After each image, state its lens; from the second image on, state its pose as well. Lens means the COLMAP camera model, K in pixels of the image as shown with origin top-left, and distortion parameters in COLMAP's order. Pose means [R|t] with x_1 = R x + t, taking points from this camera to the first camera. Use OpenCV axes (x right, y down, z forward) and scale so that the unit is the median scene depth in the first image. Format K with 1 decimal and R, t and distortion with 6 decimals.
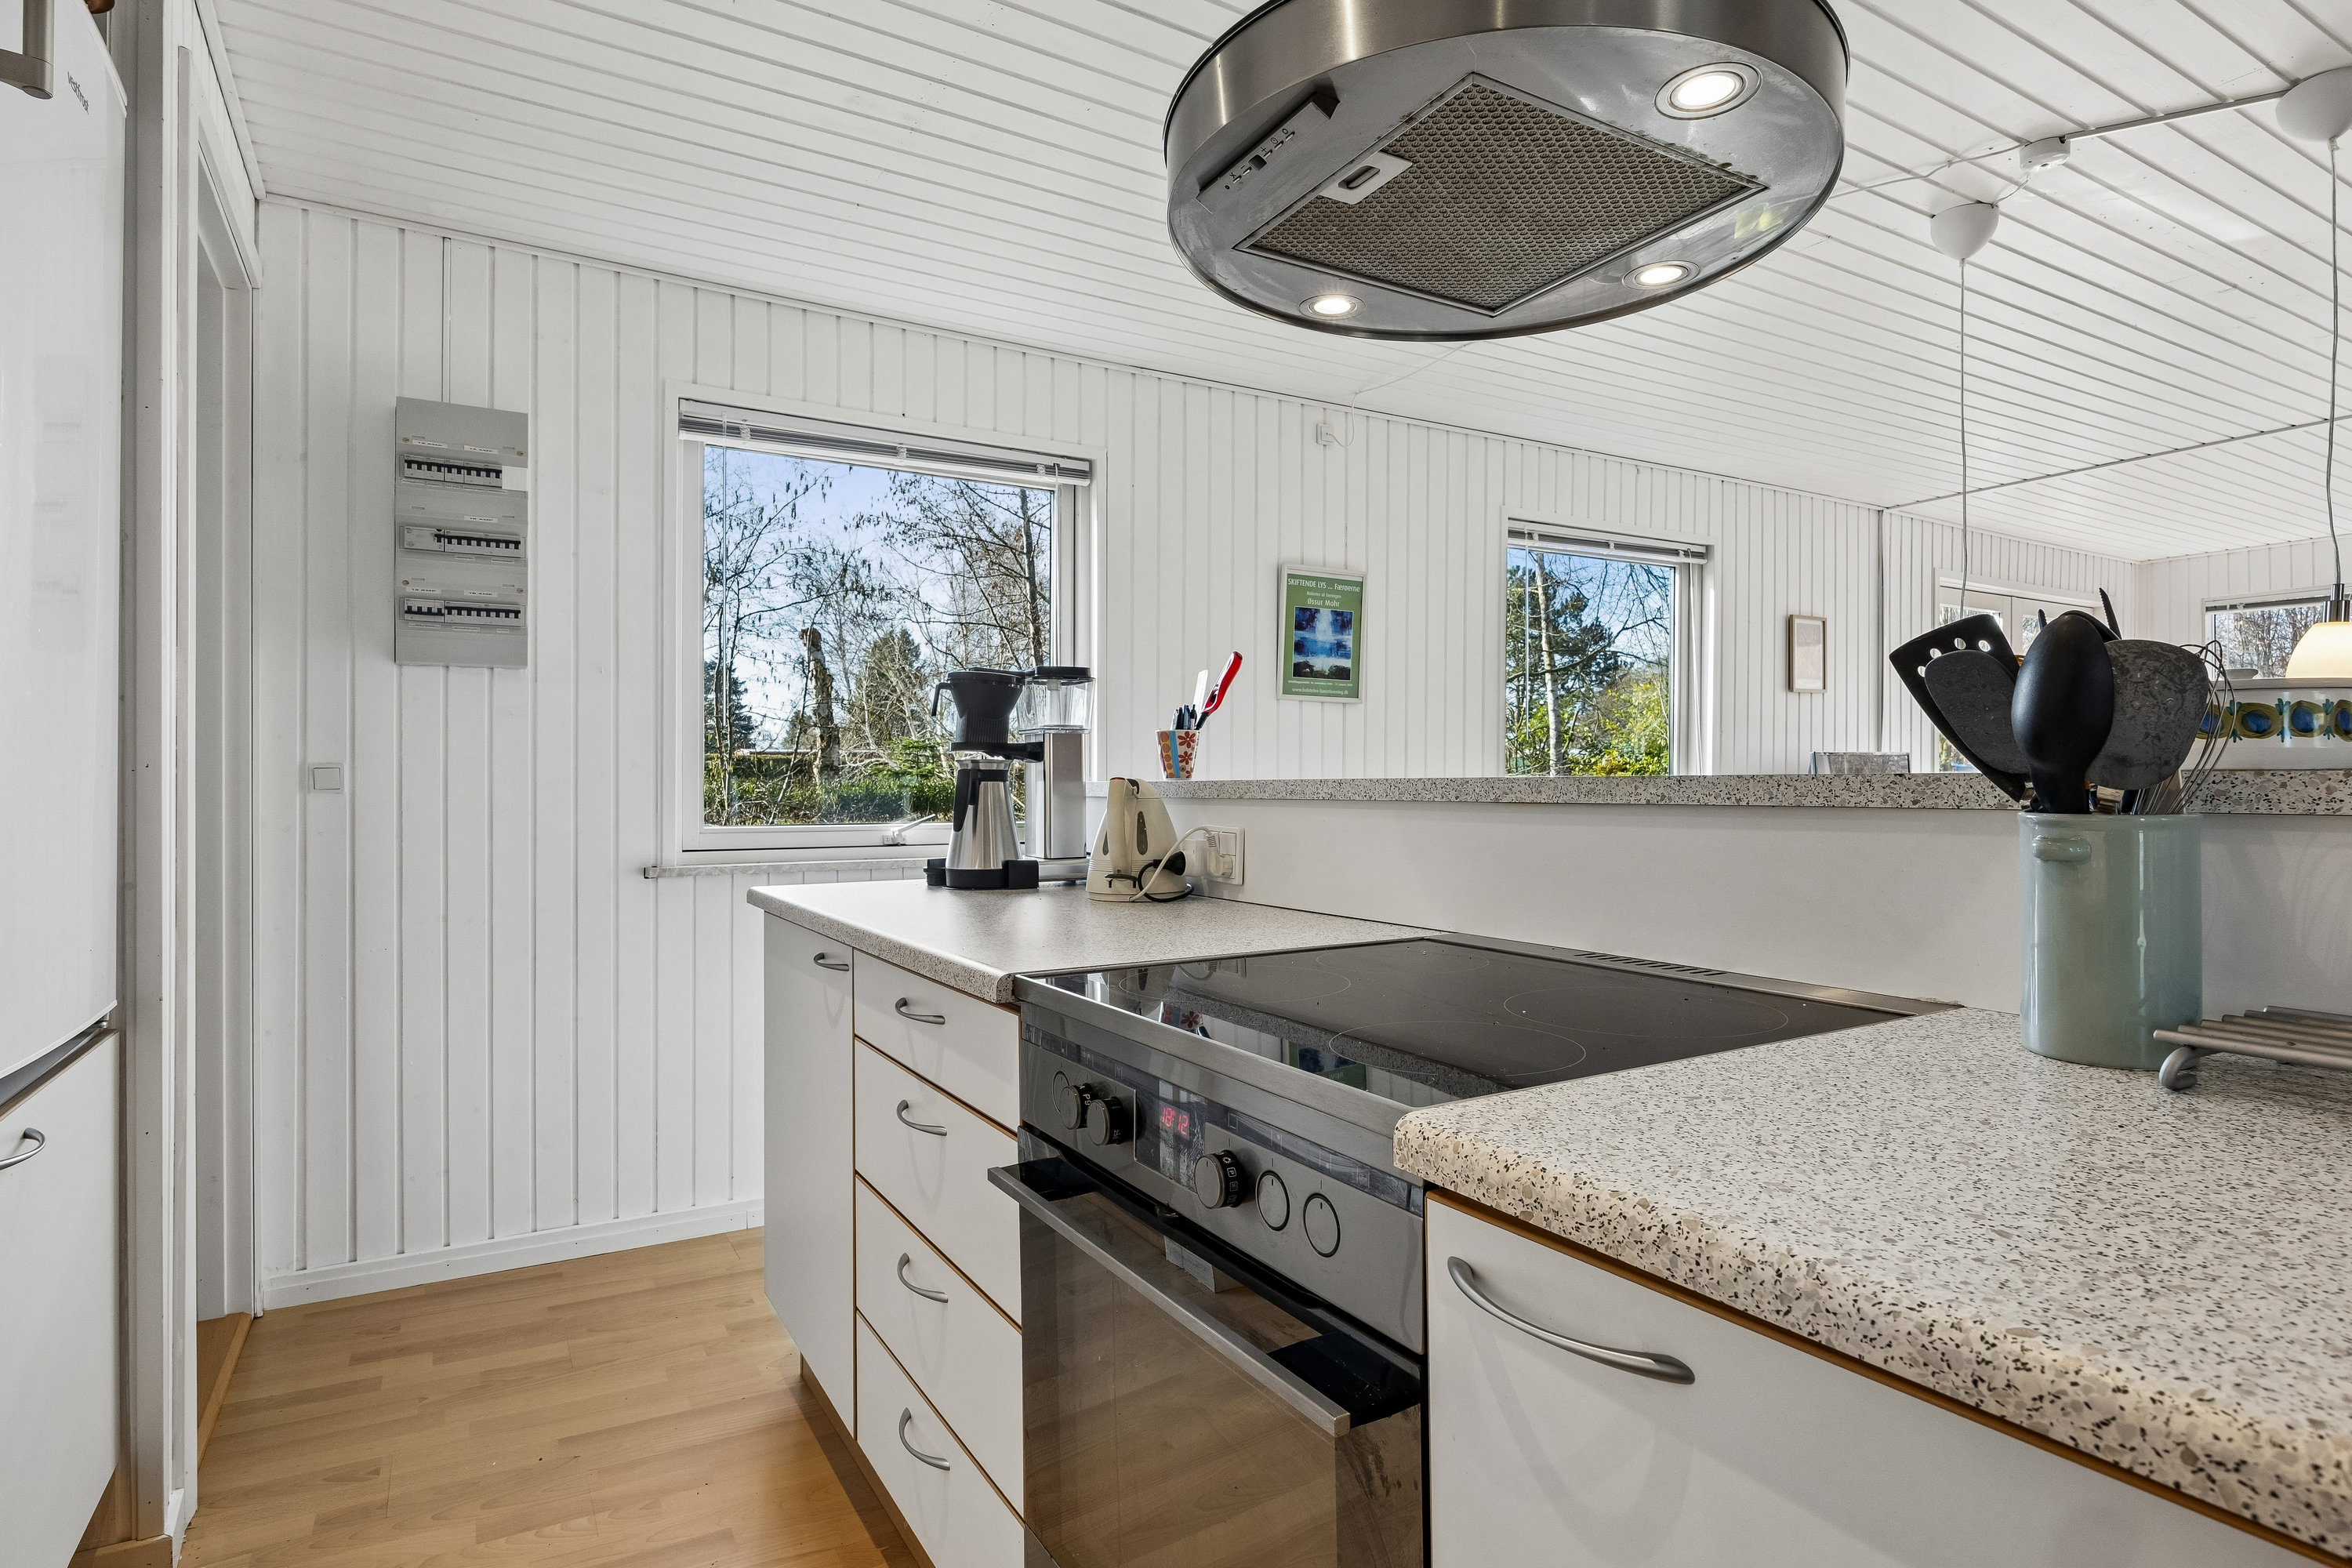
lens RADIAL K [[1236.2, 0, 1186.6], [0, 1236.2, 775.7], [0, 0, 1]] dist [-0.001305, -0.001917]
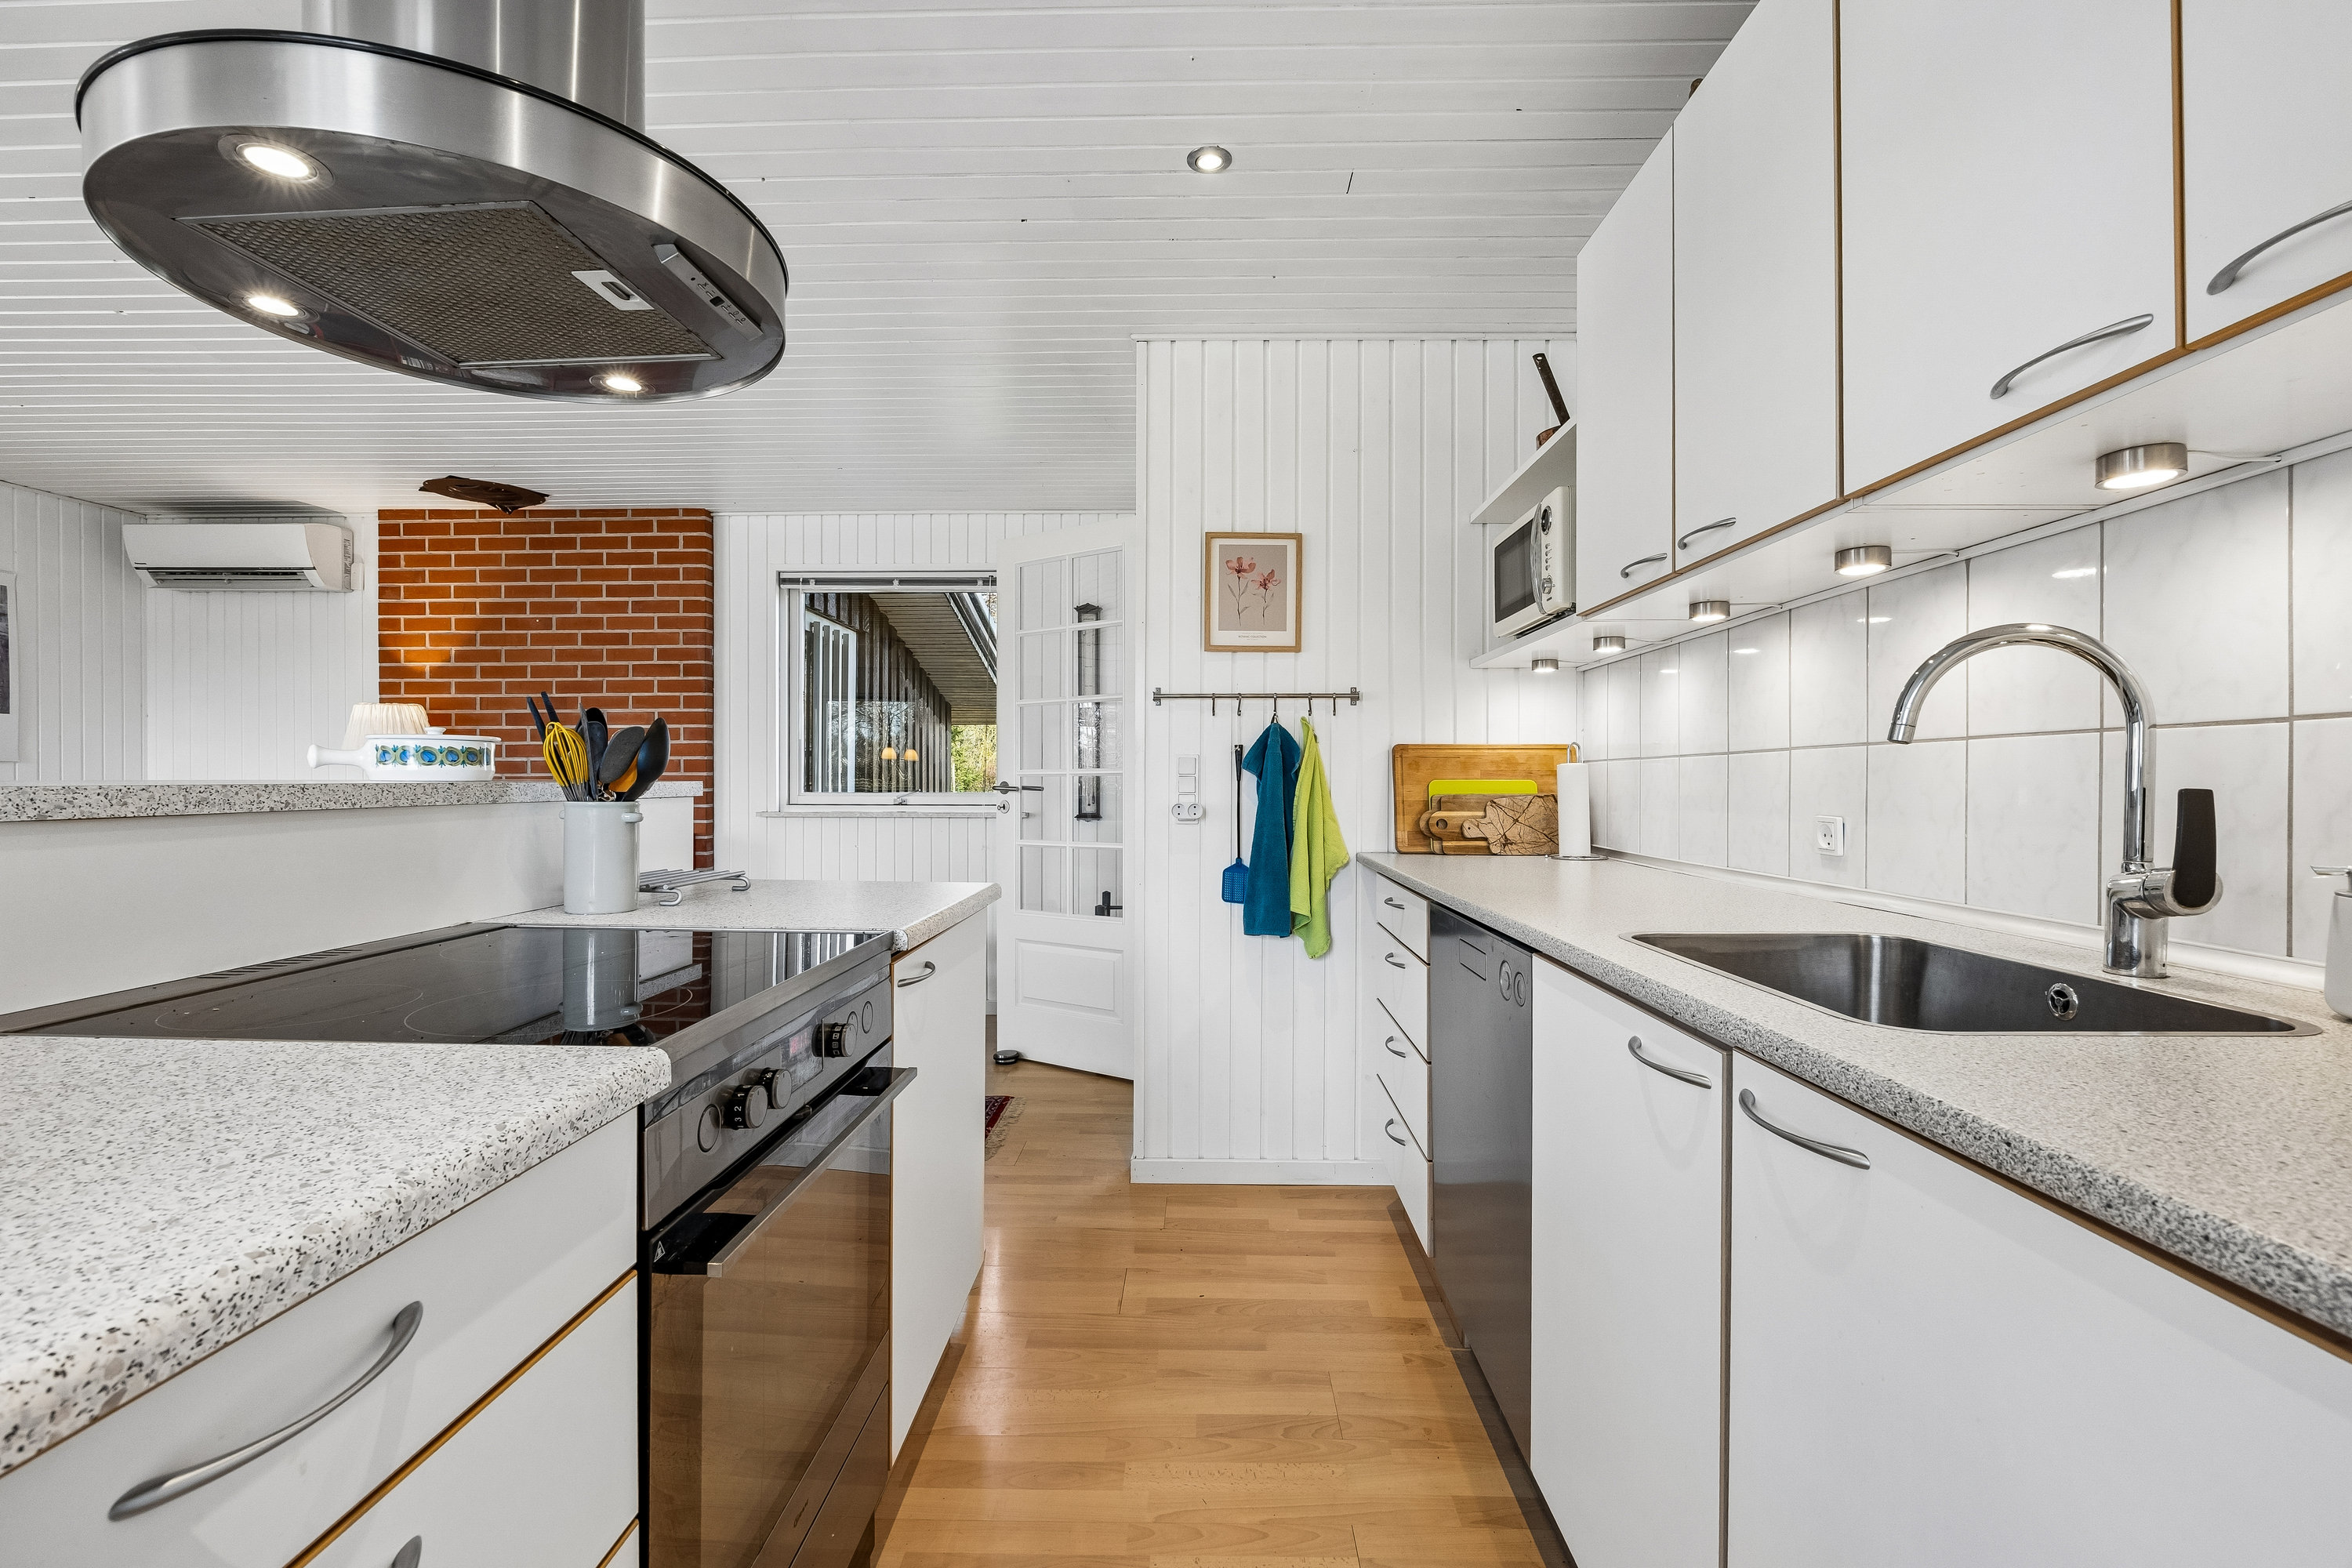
lens RADIAL K [[942.6, 0, 1183.7], [0, 942.6, 786.4], [0, 0, 1]] dist [-0.005998, -0.000353]
pose [[-0.849423, 0.000528, 0.527713, -0.056048], [-0.004984, 0.999947, -0.009023, 0.000383], [-0.527690, -0.010294, -0.849375, 0.120953]]
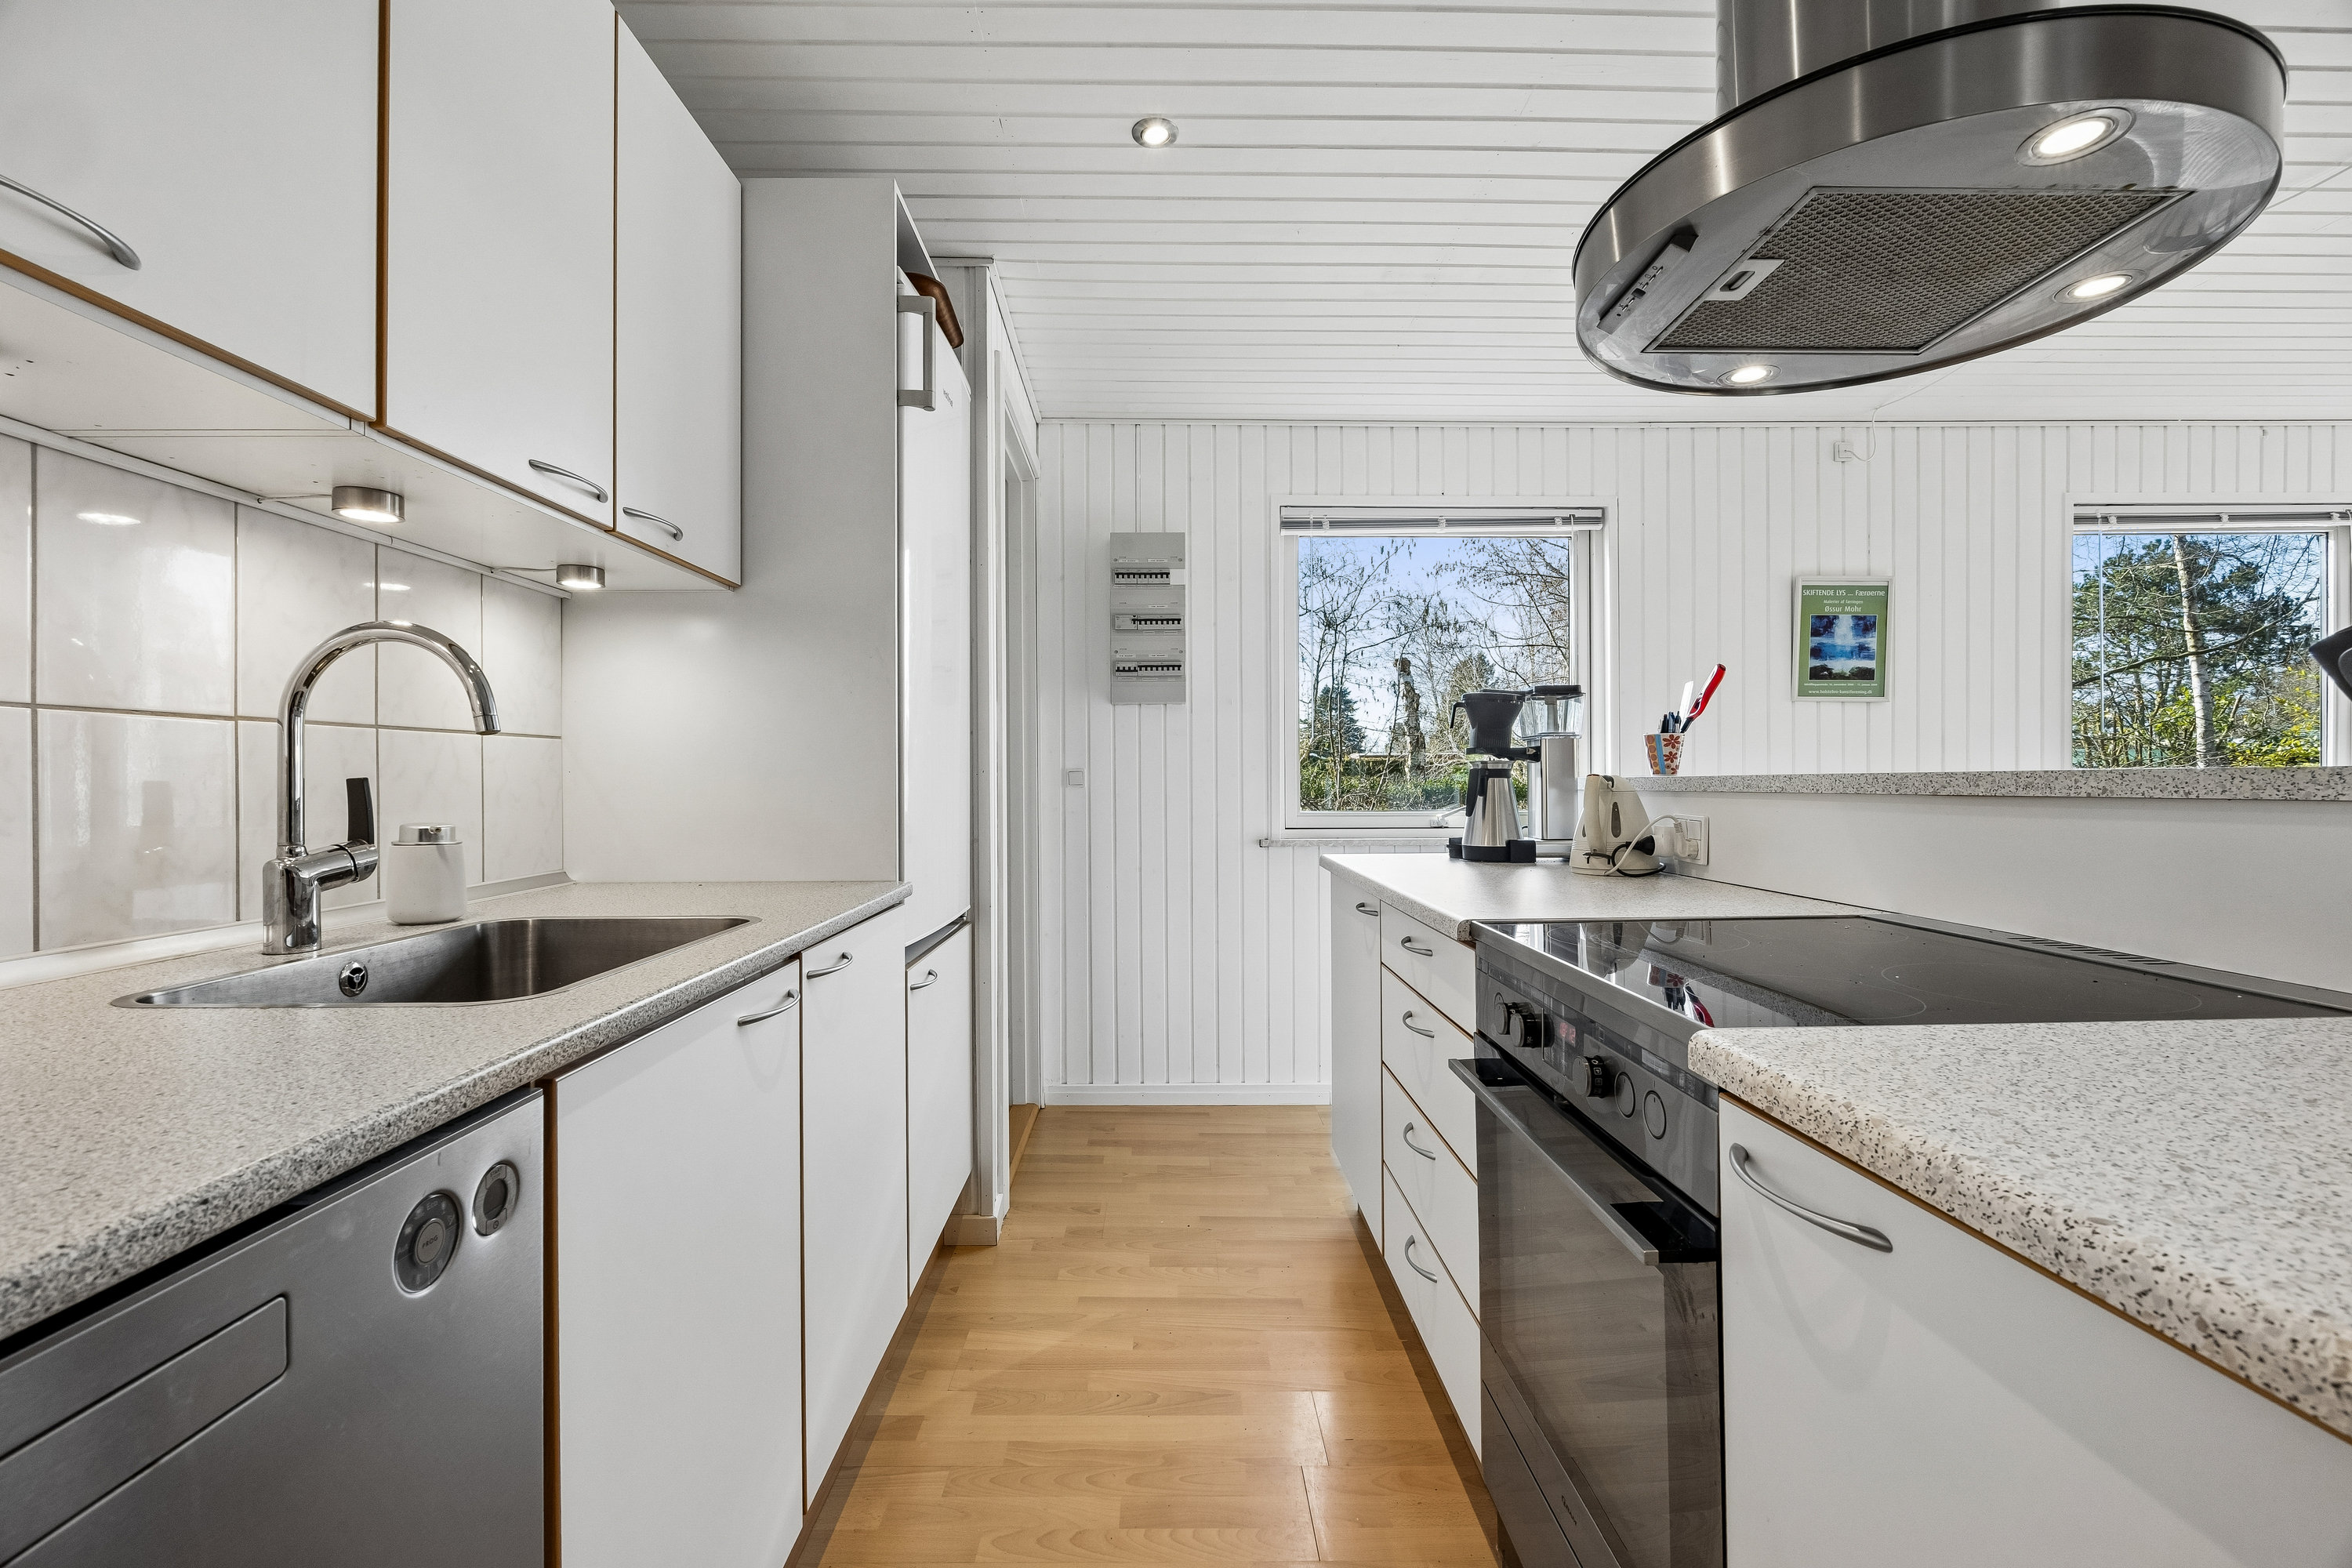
lens RADIAL K [[942.6, 0, 1156.7], [0, 942.6, 774.8], [0, 0, 1]] dist [-0.005998, -0.000353]
pose [[0.866397, -0.006618, -0.499311, 0.027726], [0.007086, 0.999974, -0.000958, -0.000166], [0.499305, -0.002708, 0.866422, -0.023843]]
